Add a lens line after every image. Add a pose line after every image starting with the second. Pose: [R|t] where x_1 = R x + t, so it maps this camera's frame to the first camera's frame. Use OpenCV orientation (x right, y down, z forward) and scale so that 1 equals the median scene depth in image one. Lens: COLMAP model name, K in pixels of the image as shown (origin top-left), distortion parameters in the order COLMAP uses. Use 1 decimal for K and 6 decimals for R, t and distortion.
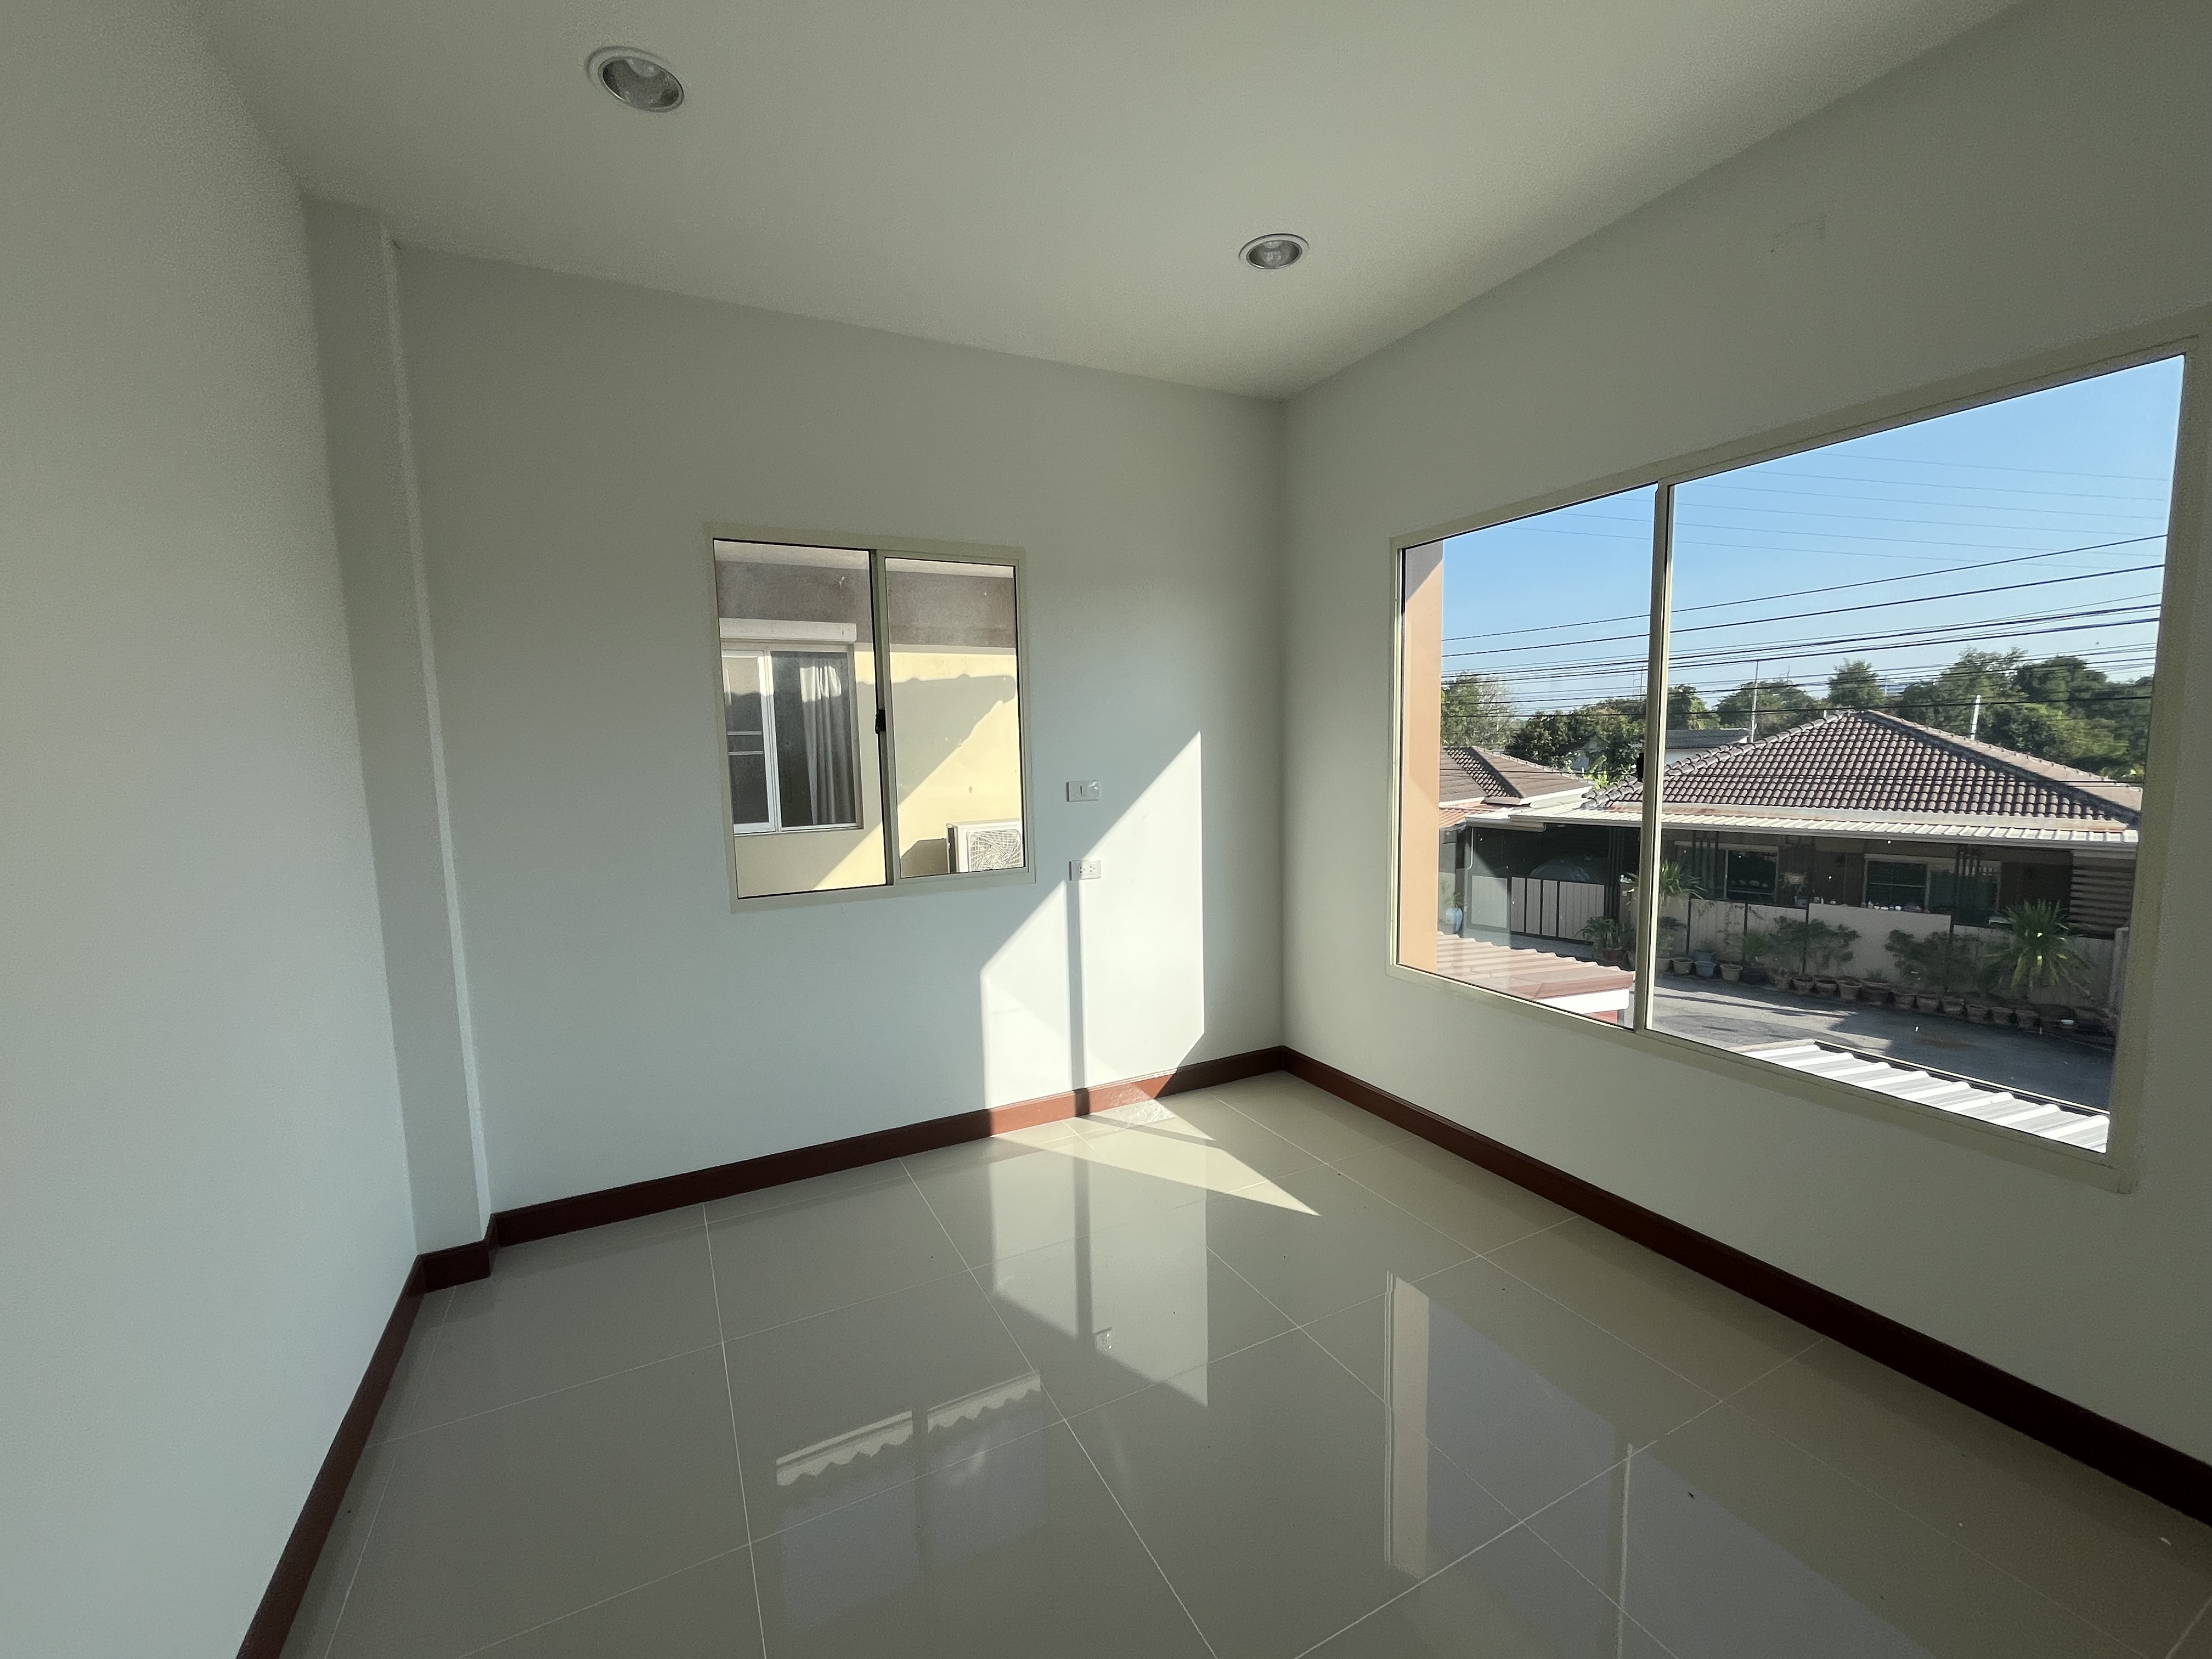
lens RADIAL K [[897.6, 0, 1116.5], [0, 897.6, 834.9], [0, 0, 1]] dist [-0.001220, -0.000138]
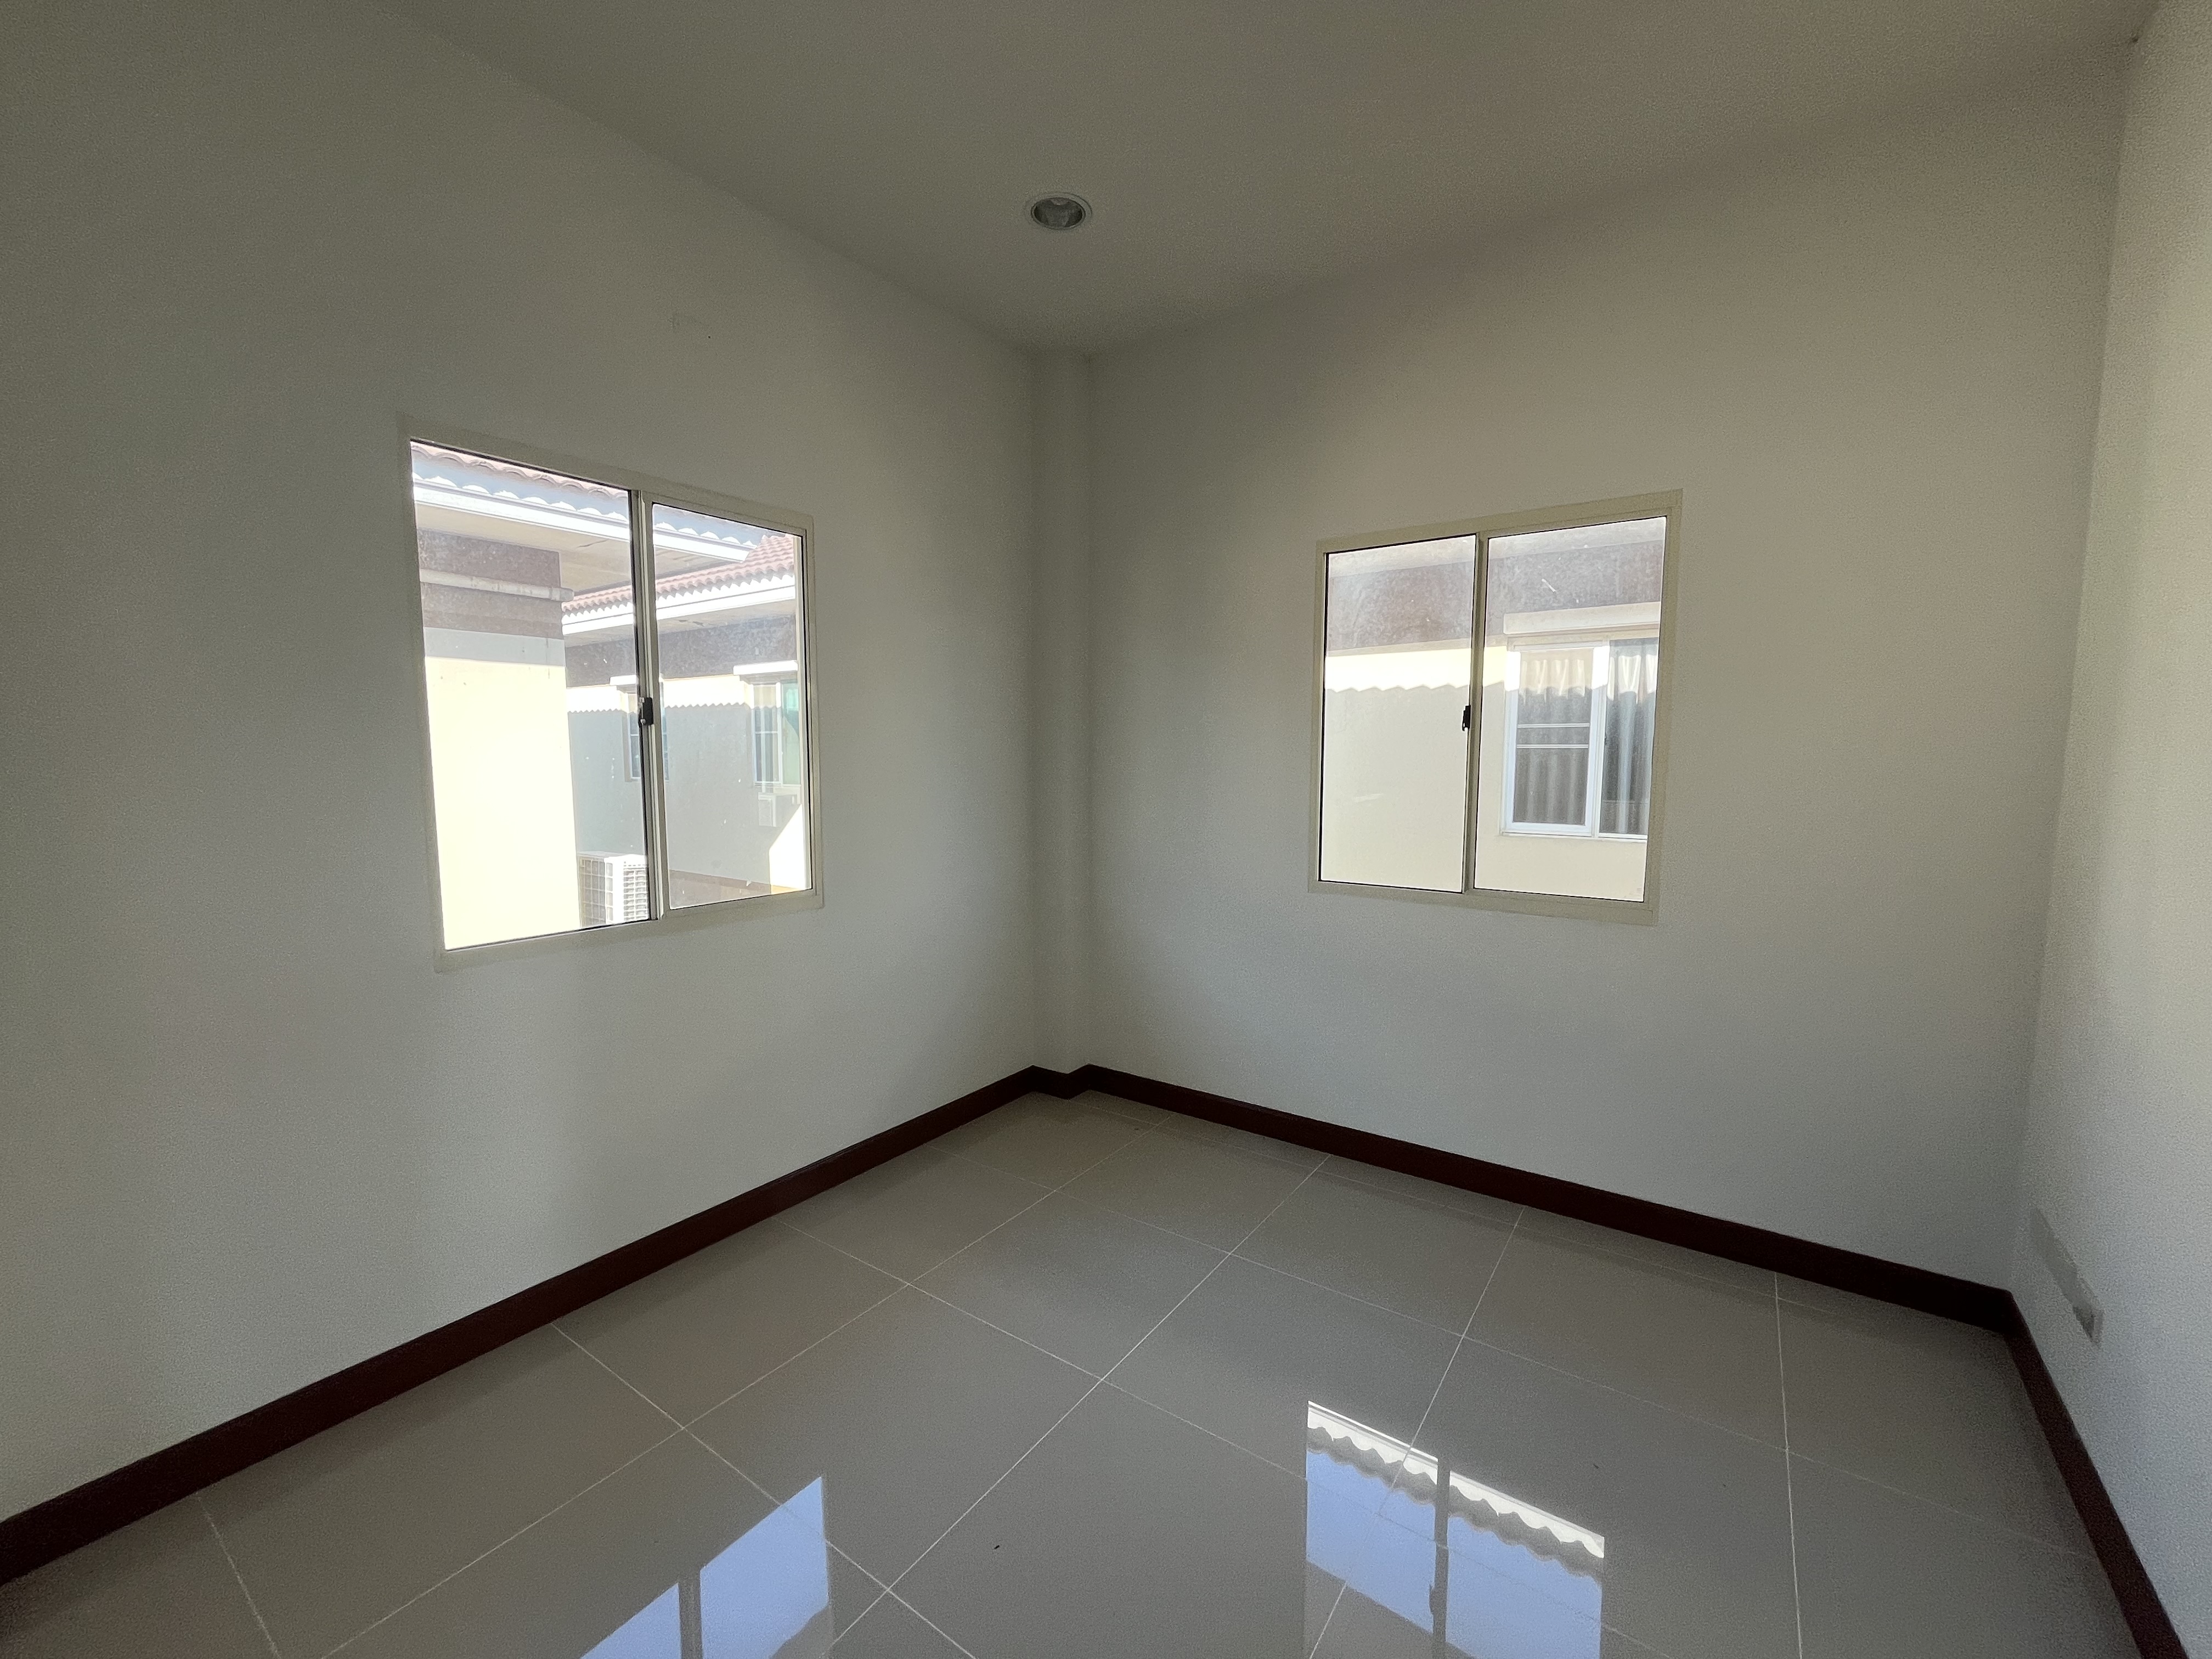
lens RADIAL K [[897.6, 0, 1116.5], [0, 897.6, 834.9], [0, 0, 1]] dist [-0.001220, -0.000138]
pose [[0.467238, 0.108982, -0.877389, 0.388812], [-0.104813, 0.992204, 0.067427, -0.029762], [0.877897, 0.060457, 0.475018, 0.238328]]
